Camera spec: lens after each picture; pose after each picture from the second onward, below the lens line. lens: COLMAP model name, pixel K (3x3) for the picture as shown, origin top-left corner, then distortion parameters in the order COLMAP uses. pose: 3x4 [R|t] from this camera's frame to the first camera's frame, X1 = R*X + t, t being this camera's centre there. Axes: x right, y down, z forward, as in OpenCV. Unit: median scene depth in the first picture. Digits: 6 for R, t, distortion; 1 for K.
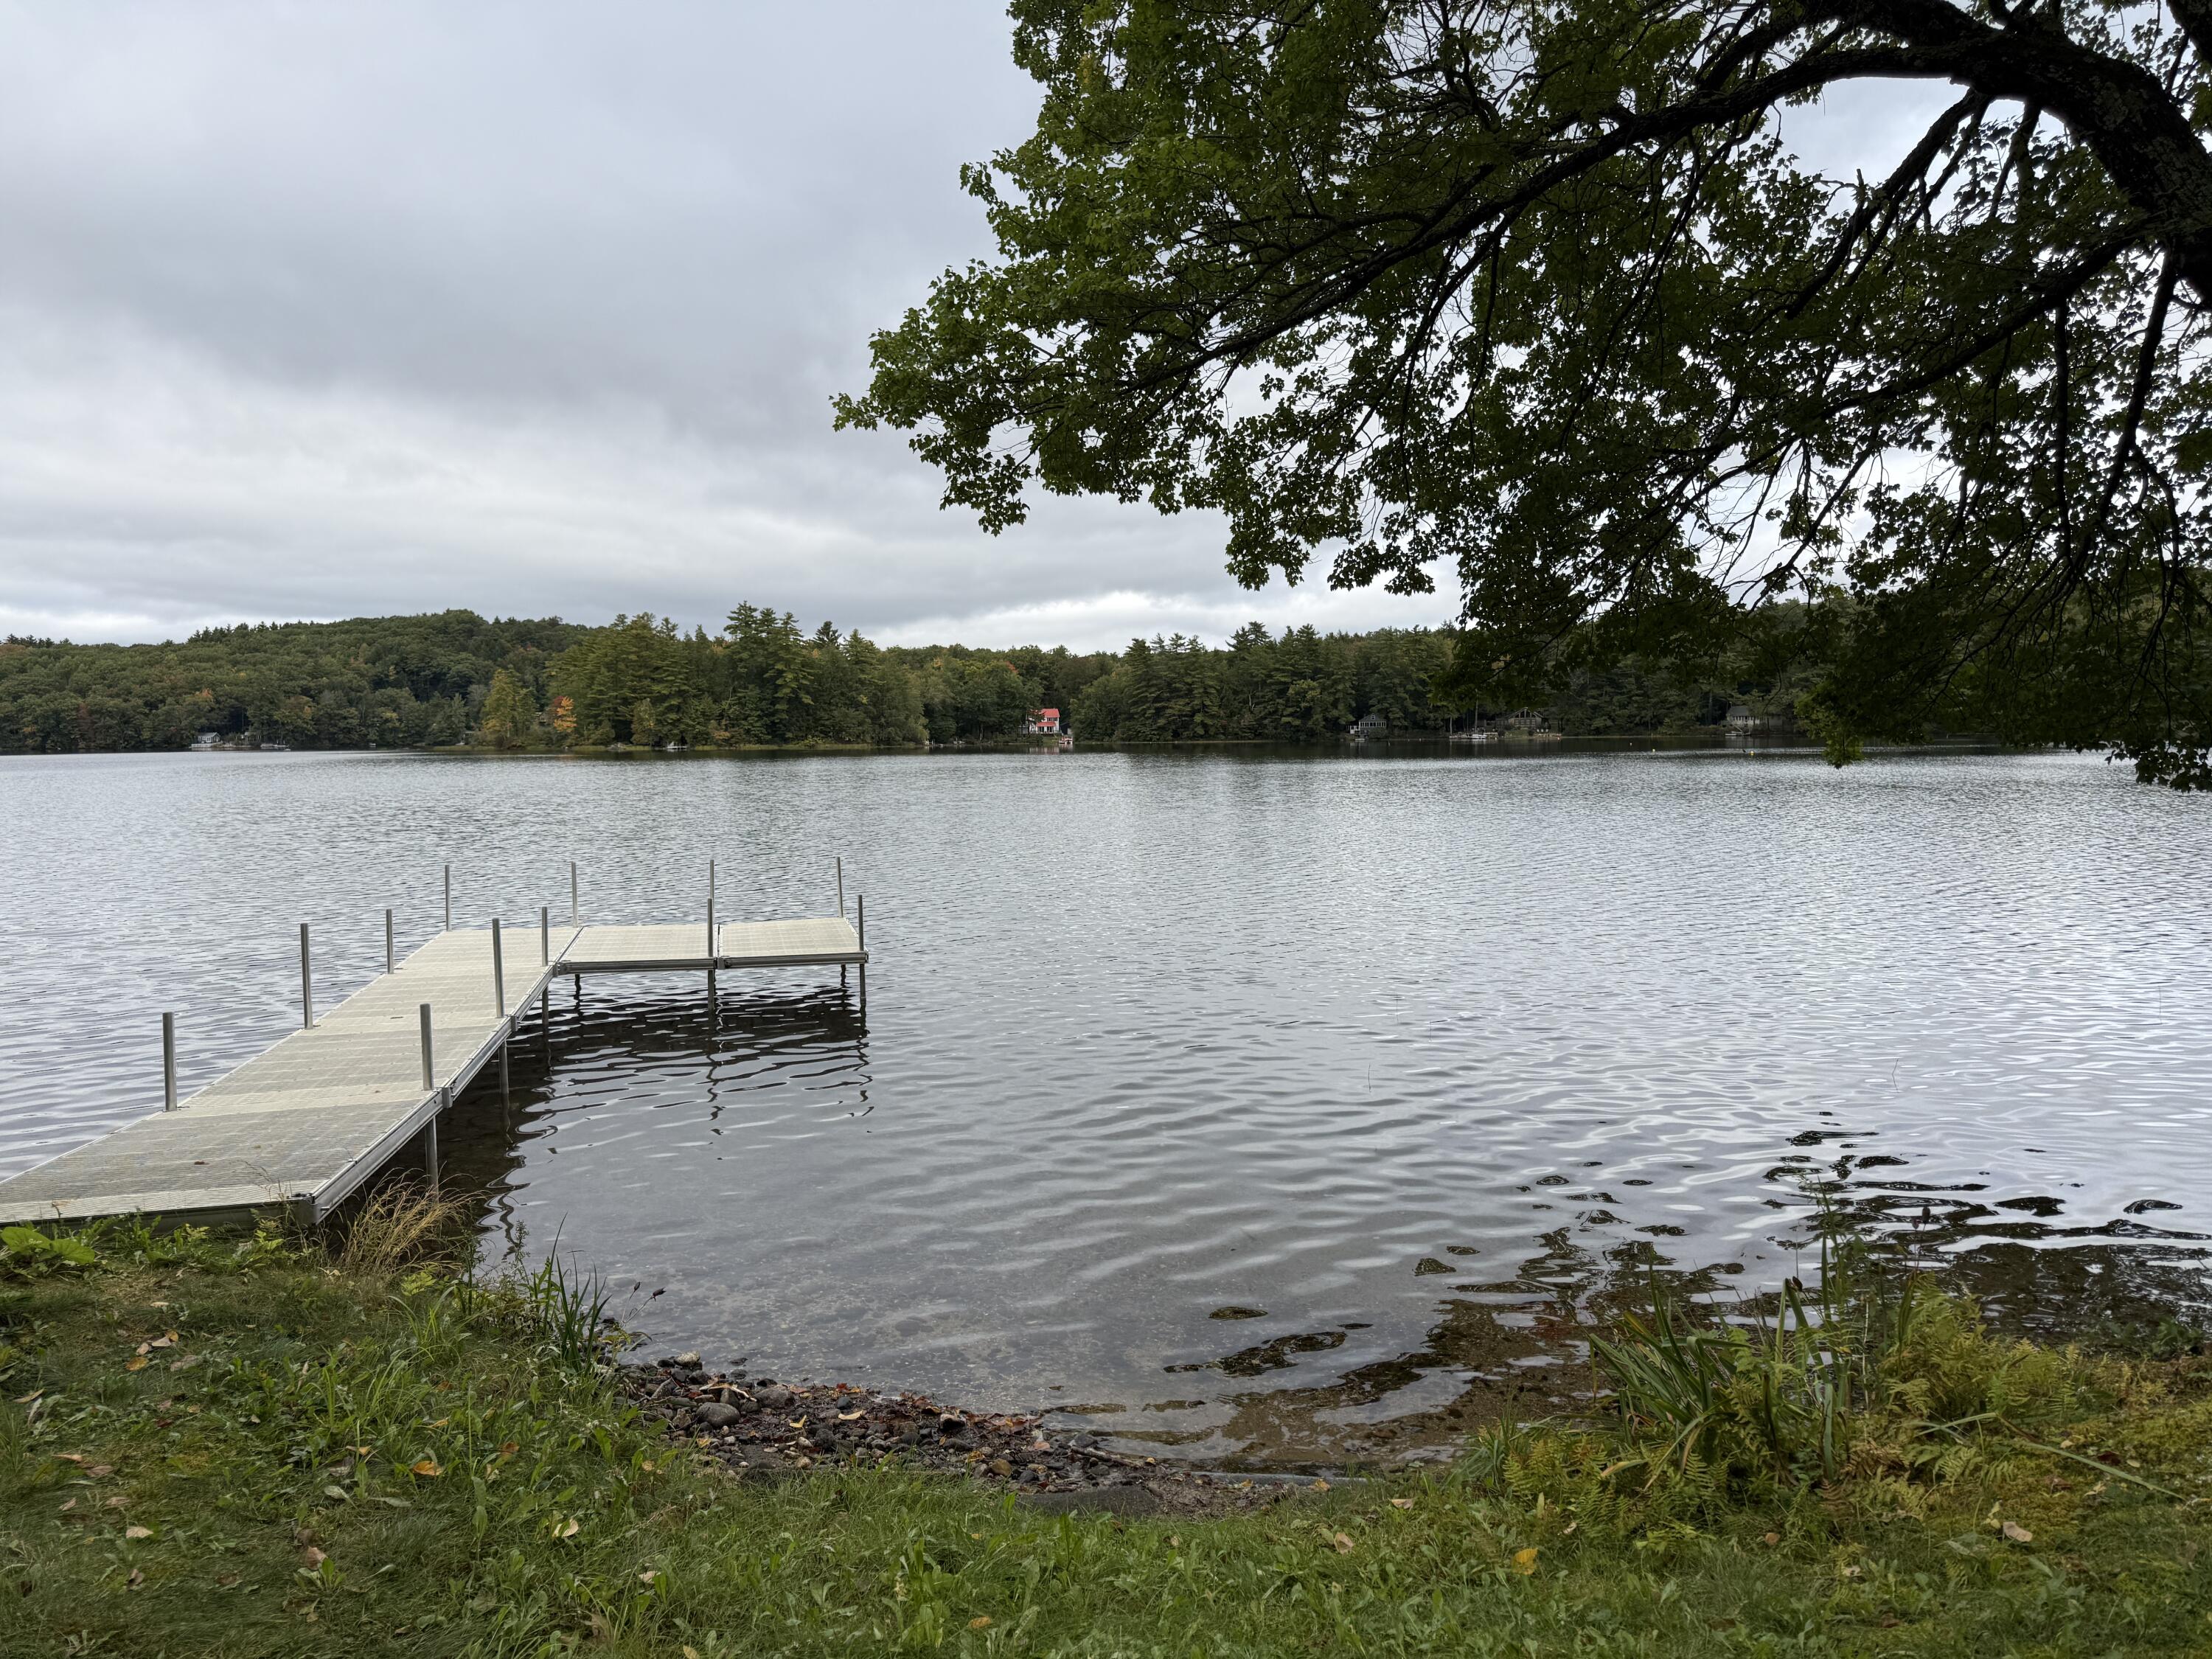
lens RADIAL K [[1549.1, 0, 1104.2], [0, 1549.1, 860.4], [0, 0, 1]] dist [0.067516, -0.084810]
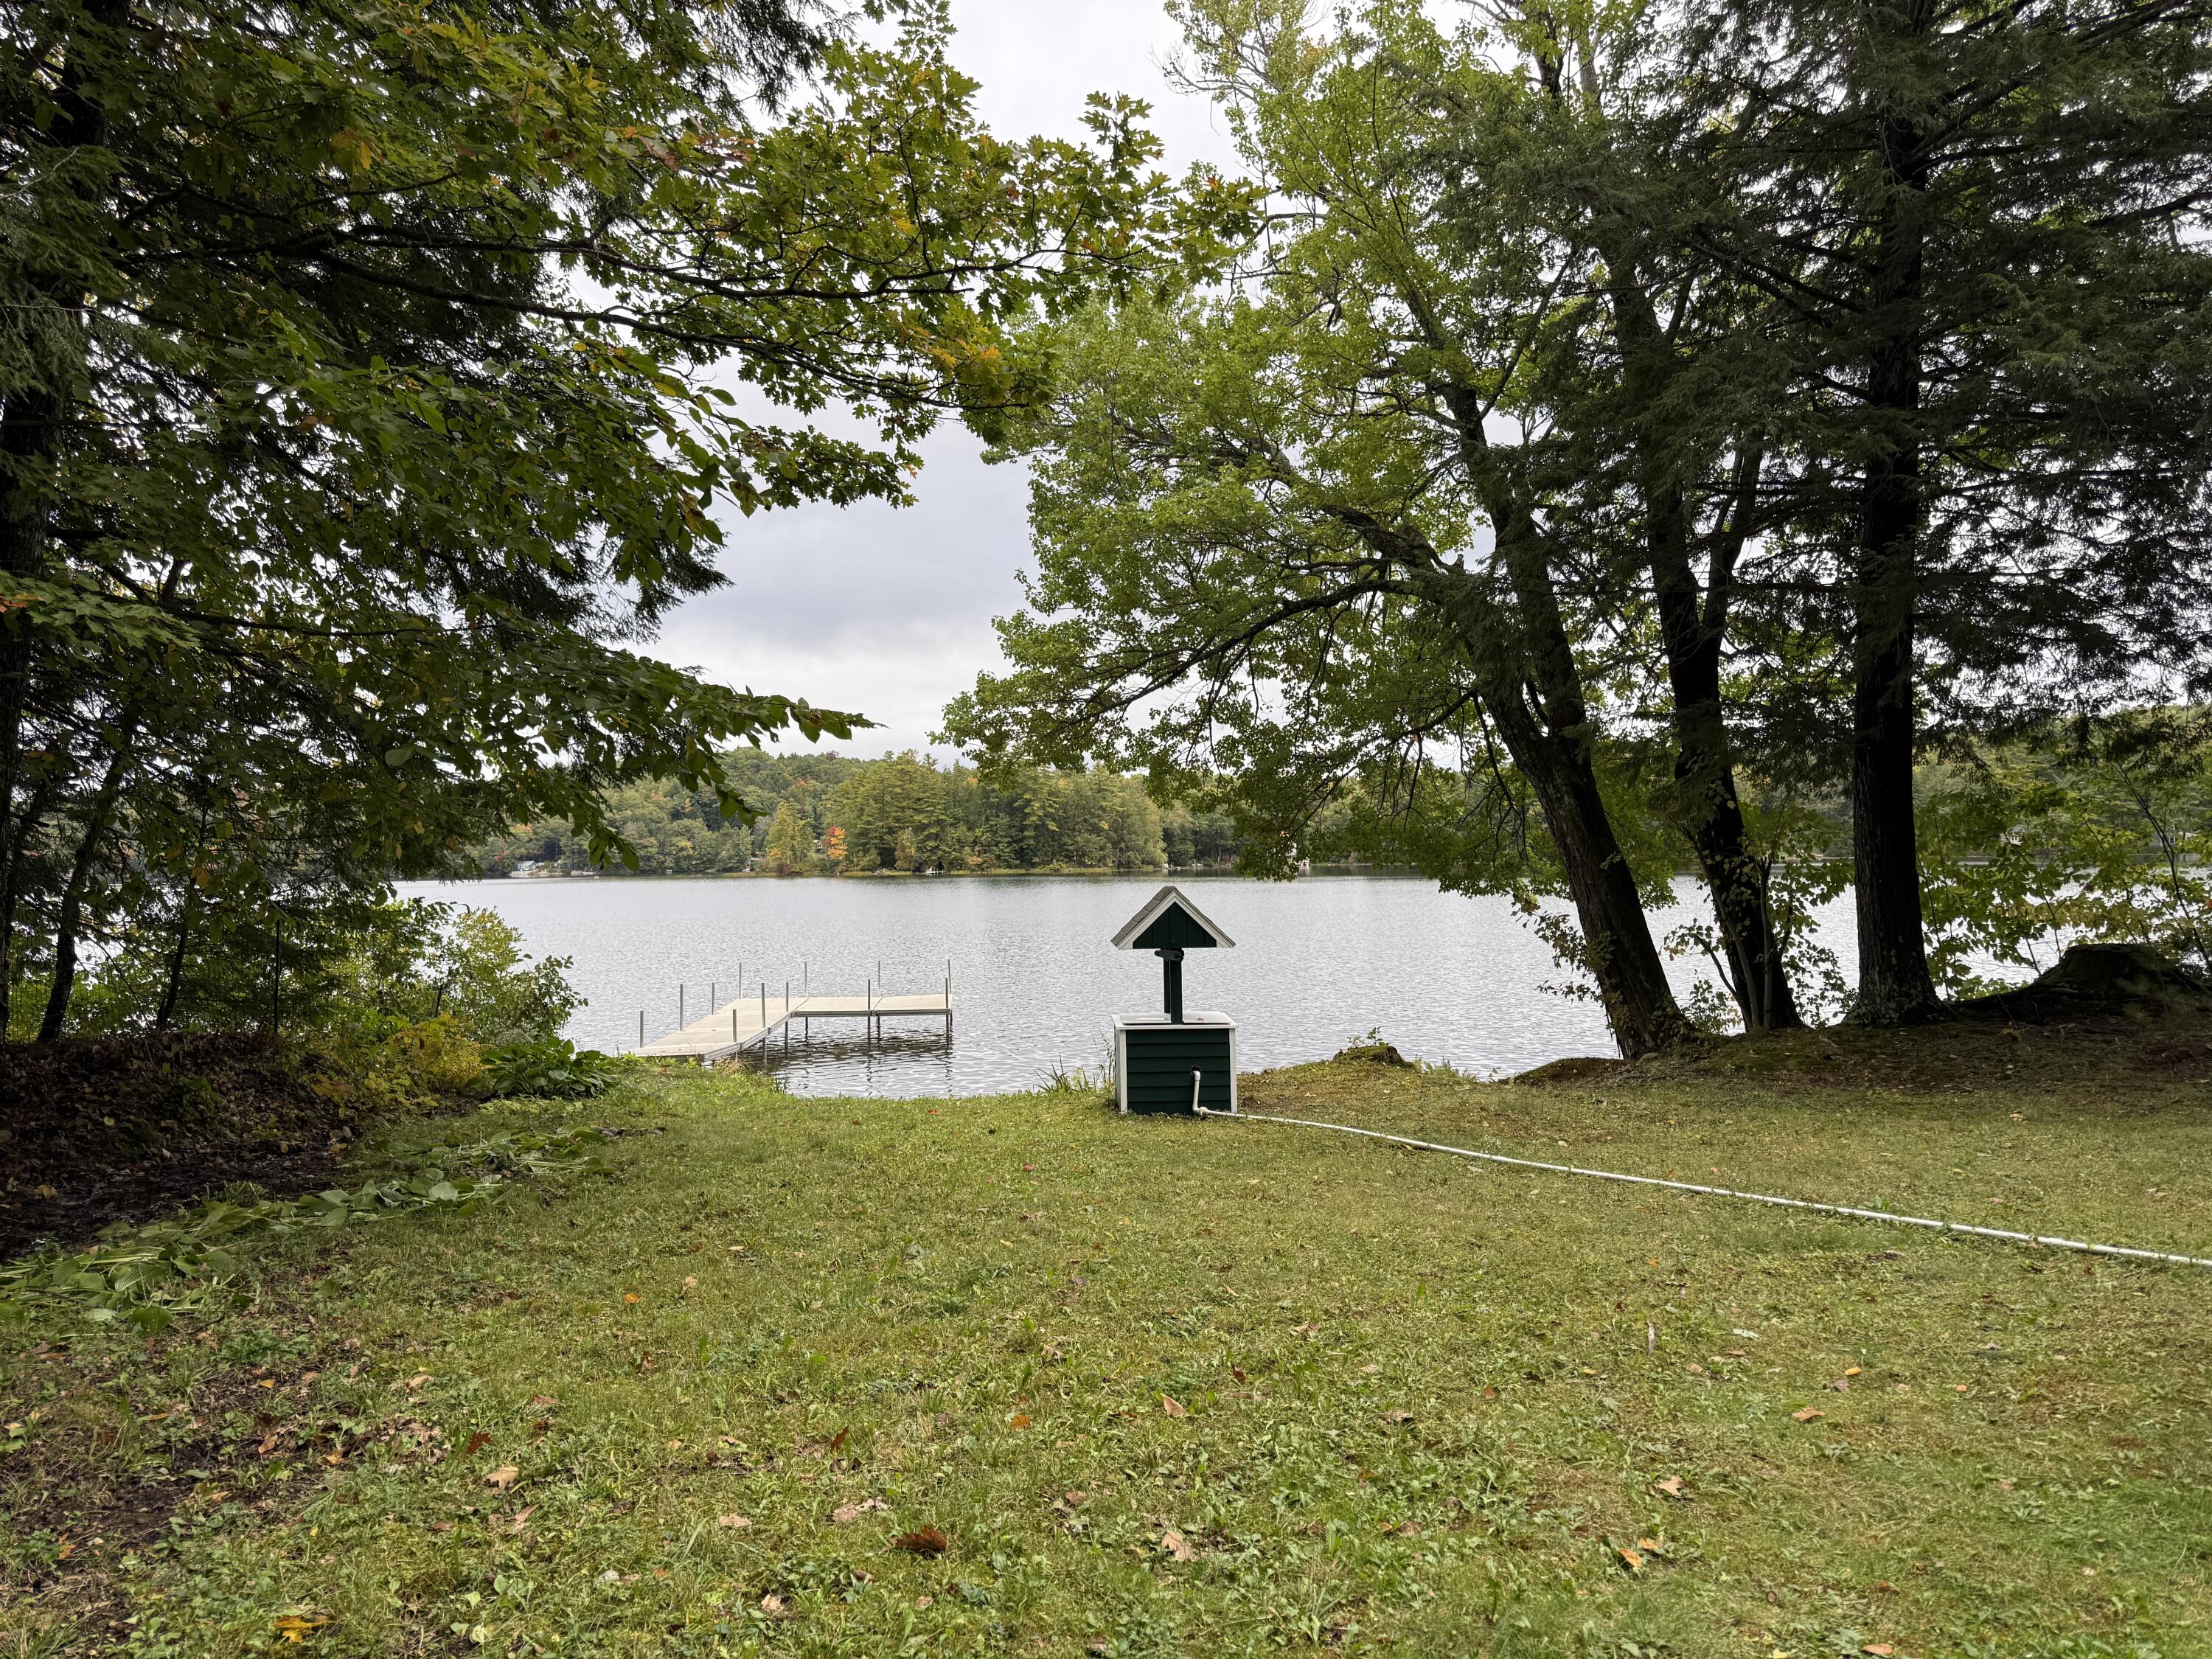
lens RADIAL K [[1549.1, 0, 1122.8], [0, 1549.1, 834.2], [0, 0, 1]] dist [0.067516, -0.084810]
pose [[0.988512, -0.010987, -0.150740, 0.016877], [-0.003203, 0.995608, -0.093570, 0.001222], [0.151106, 0.092978, 0.984135, -0.041910]]
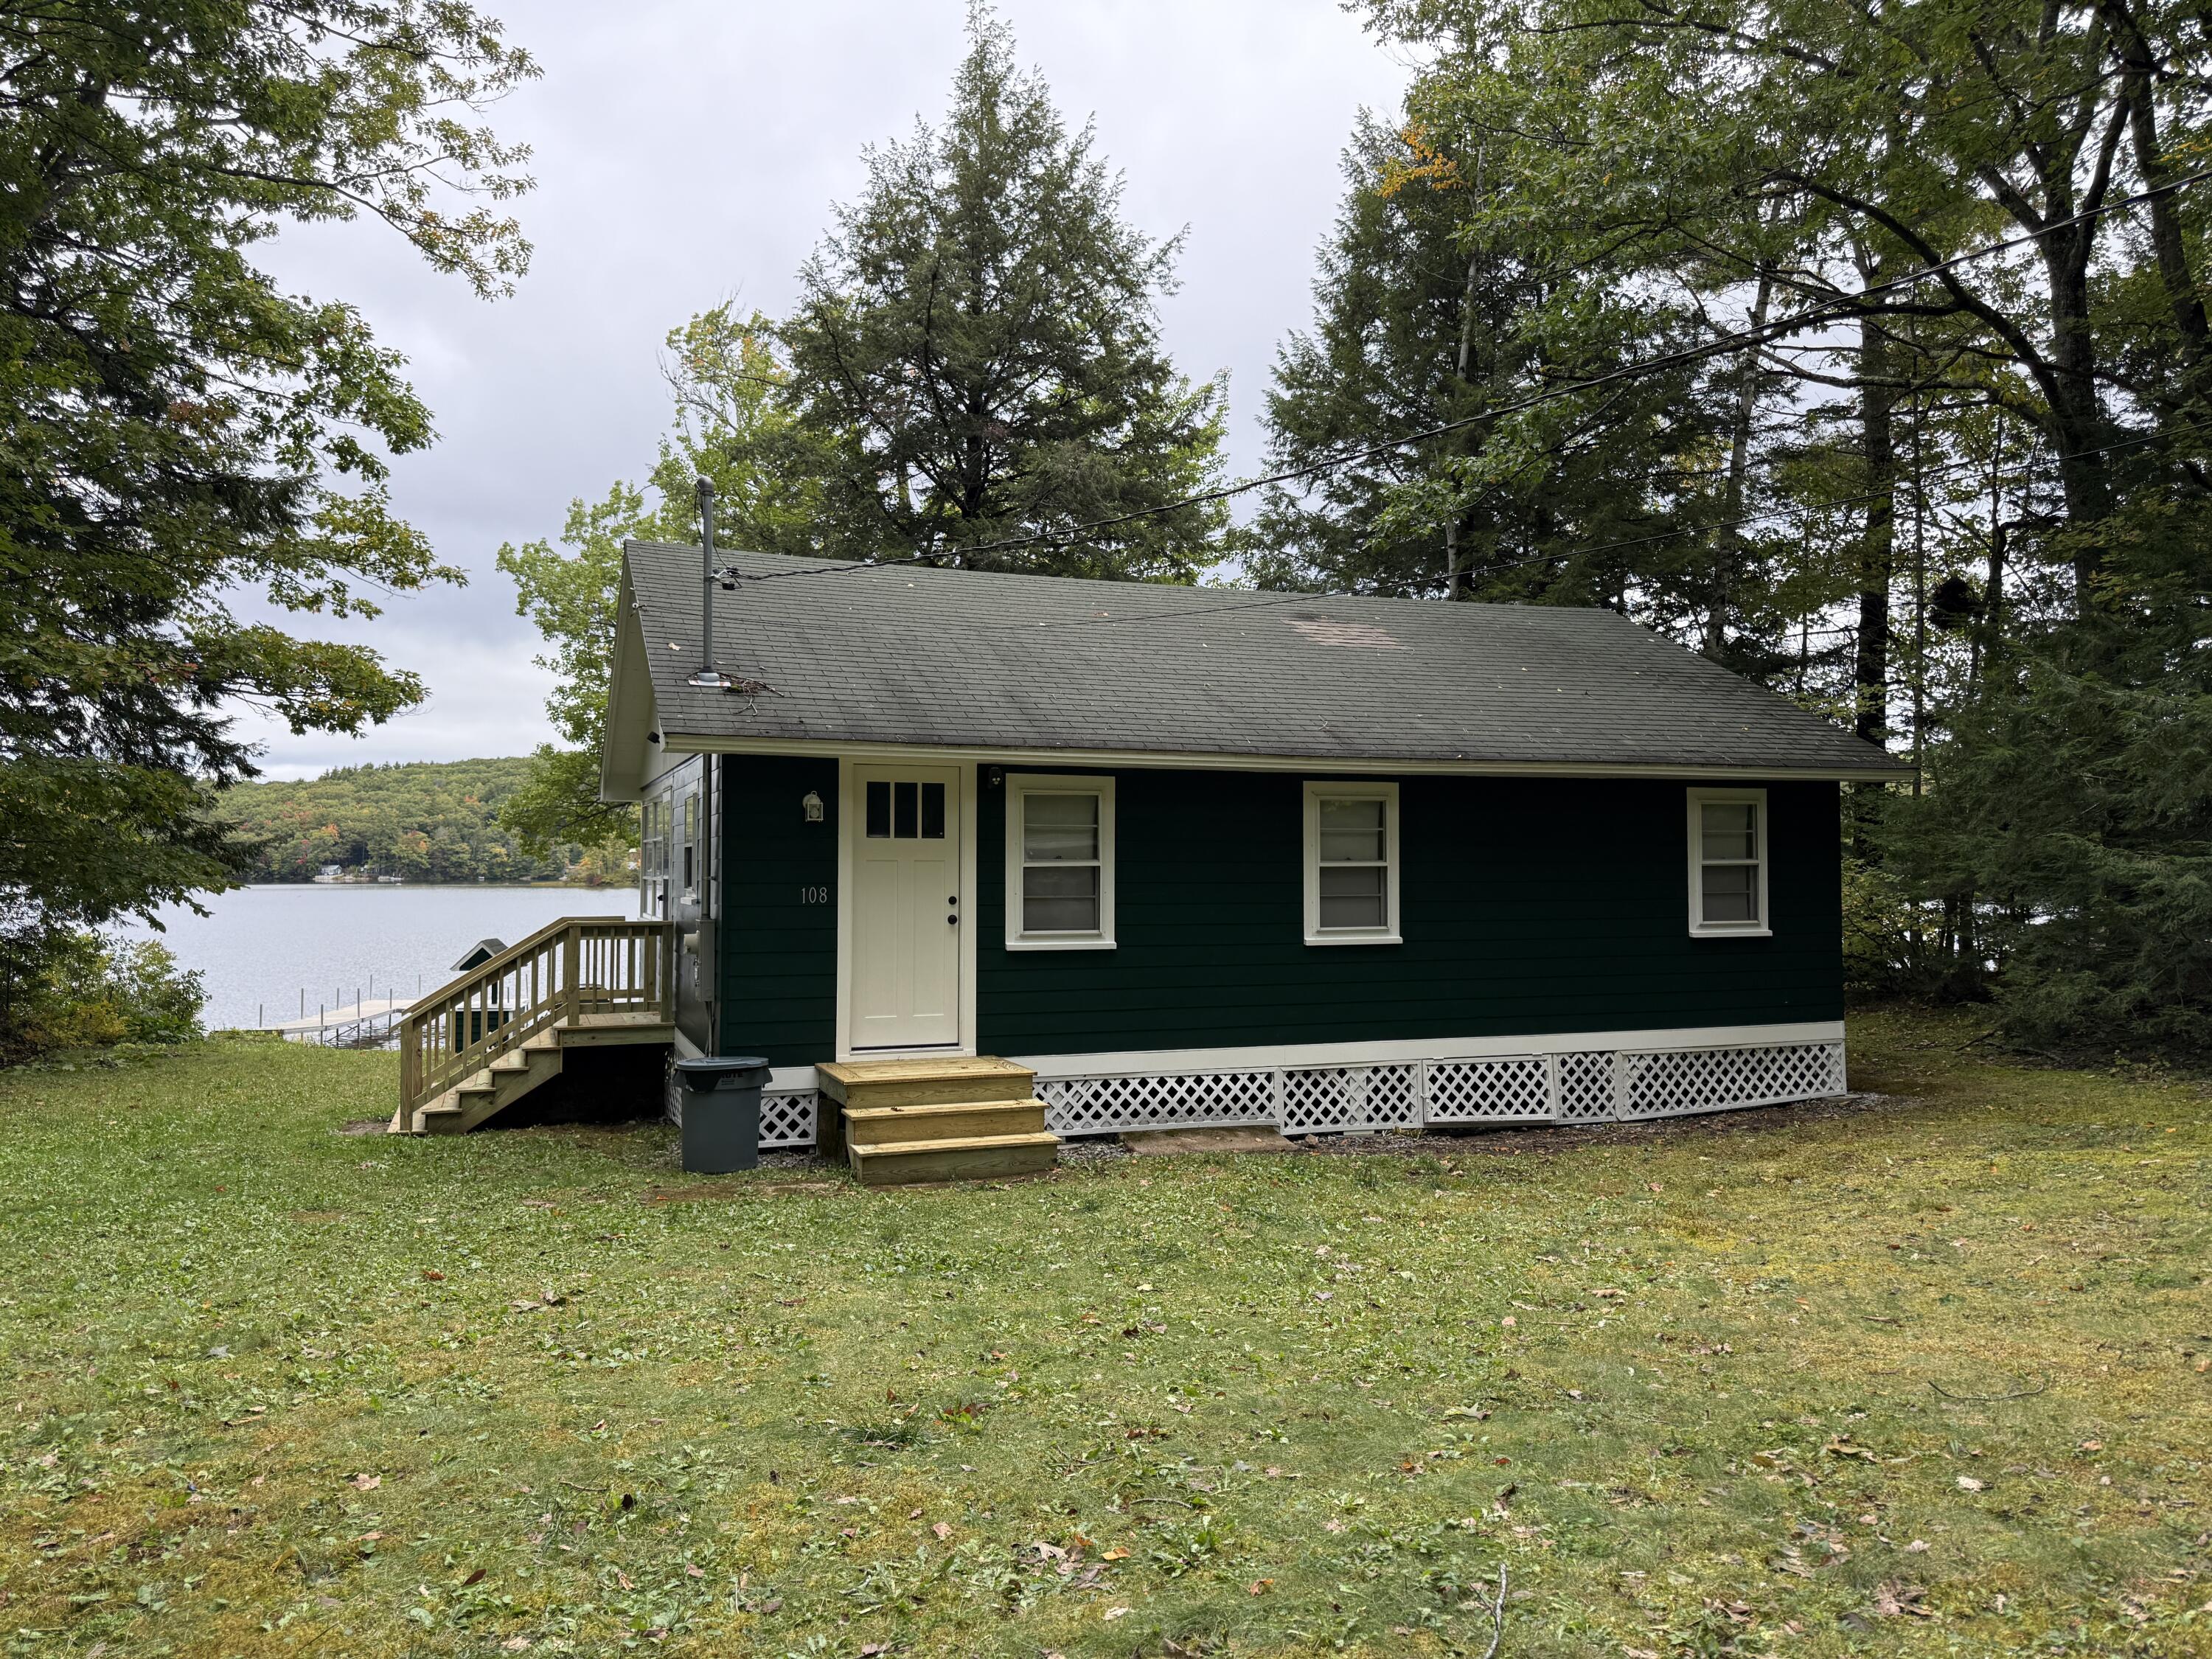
lens RADIAL K [[1549.1, 0, 1087.5], [0, 1549.1, 853.9], [0, 0, 1]] dist [0.067516, -0.084810]
pose [[0.997620, 0.008859, -0.068380, 0.053097], [-0.015125, 0.995675, -0.091662, 0.001314], [0.067272, 0.092478, 0.993440, -0.085872]]
